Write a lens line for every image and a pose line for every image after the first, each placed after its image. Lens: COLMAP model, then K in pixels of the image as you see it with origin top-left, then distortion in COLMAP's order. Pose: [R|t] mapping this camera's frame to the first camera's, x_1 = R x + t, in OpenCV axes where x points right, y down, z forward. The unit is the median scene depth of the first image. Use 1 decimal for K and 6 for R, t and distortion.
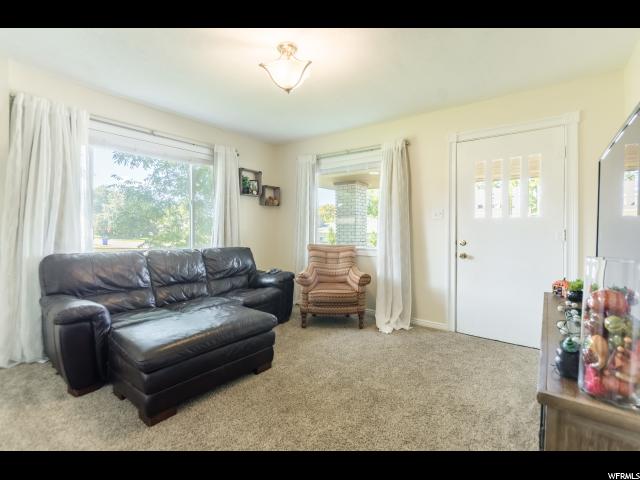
lens RADIAL K [[298.8, 0, 320.0], [0, 298.8, 240.0], [0, 0, 1]] dist [-0.001298, -0.000440]
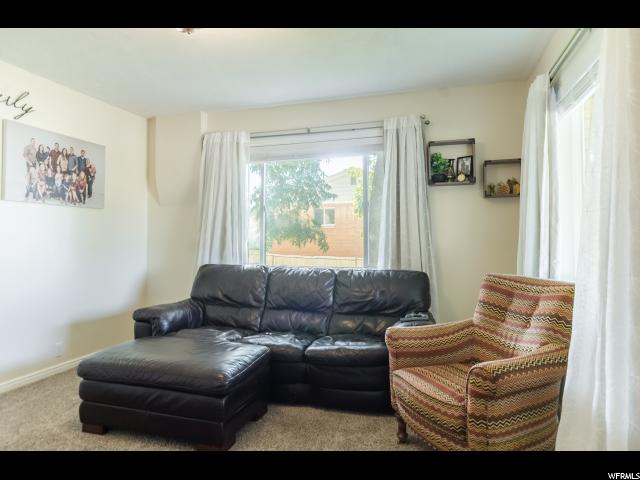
lens RADIAL K [[393.0, 0, 320.0], [0, 393.0, 240.0], [0, 0, 1]] dist [-0.002651, -0.000399]
pose [[0.357903, -0.006606, -0.933735, 0.444588], [-0.027001, 0.999484, -0.017420, -0.021315], [0.933368, 0.031447, 0.357540, 0.546937]]
